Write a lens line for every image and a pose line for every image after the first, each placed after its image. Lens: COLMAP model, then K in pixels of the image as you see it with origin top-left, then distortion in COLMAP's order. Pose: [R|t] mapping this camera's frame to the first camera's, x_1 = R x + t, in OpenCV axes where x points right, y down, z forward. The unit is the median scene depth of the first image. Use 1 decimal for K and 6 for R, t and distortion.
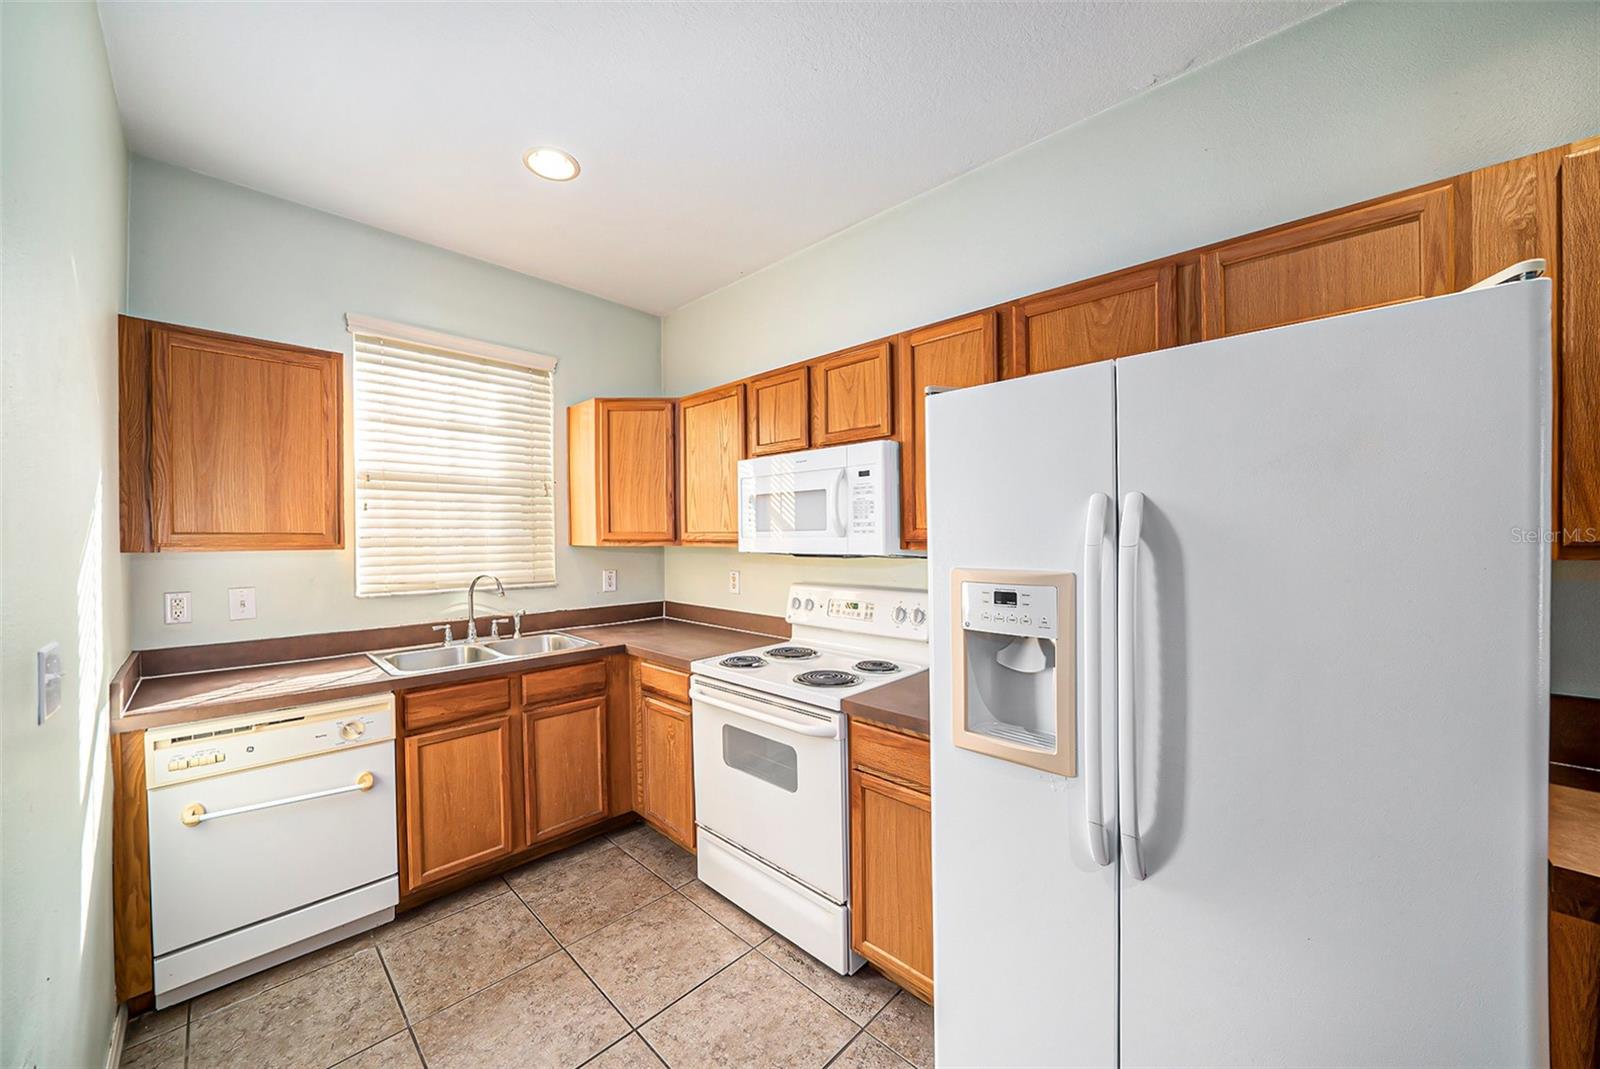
lens RADIAL K [[572.2, 0, 790.3], [0, 572.2, 533.3], [0, 0, 1]] dist [-0.024037, 0.001455]
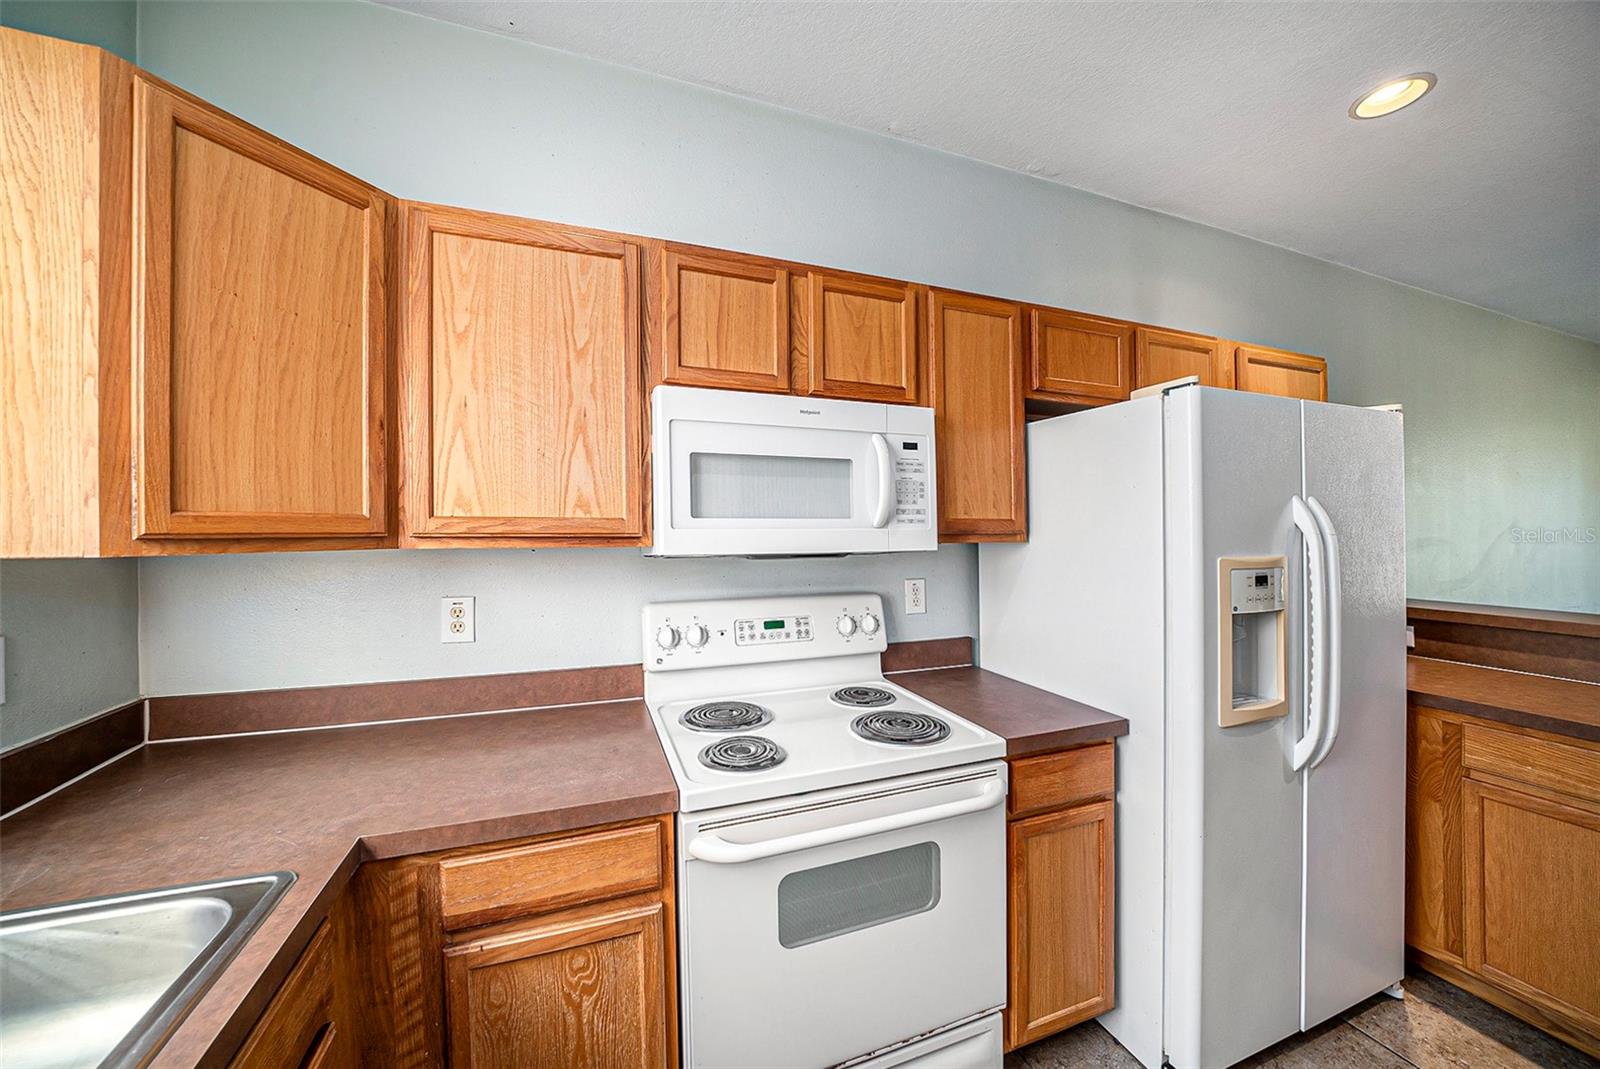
lens RADIAL K [[572.2, 0, 799.9], [0, 572.2, 518.8], [0, 0, 1]] dist [-0.024037, 0.001455]
pose [[0.431848, 0.016547, 0.901795, -0.539326], [-0.006847, 0.999863, -0.015067, 0.005675], [-0.901921, 0.000332, 0.431902, 0.684664]]
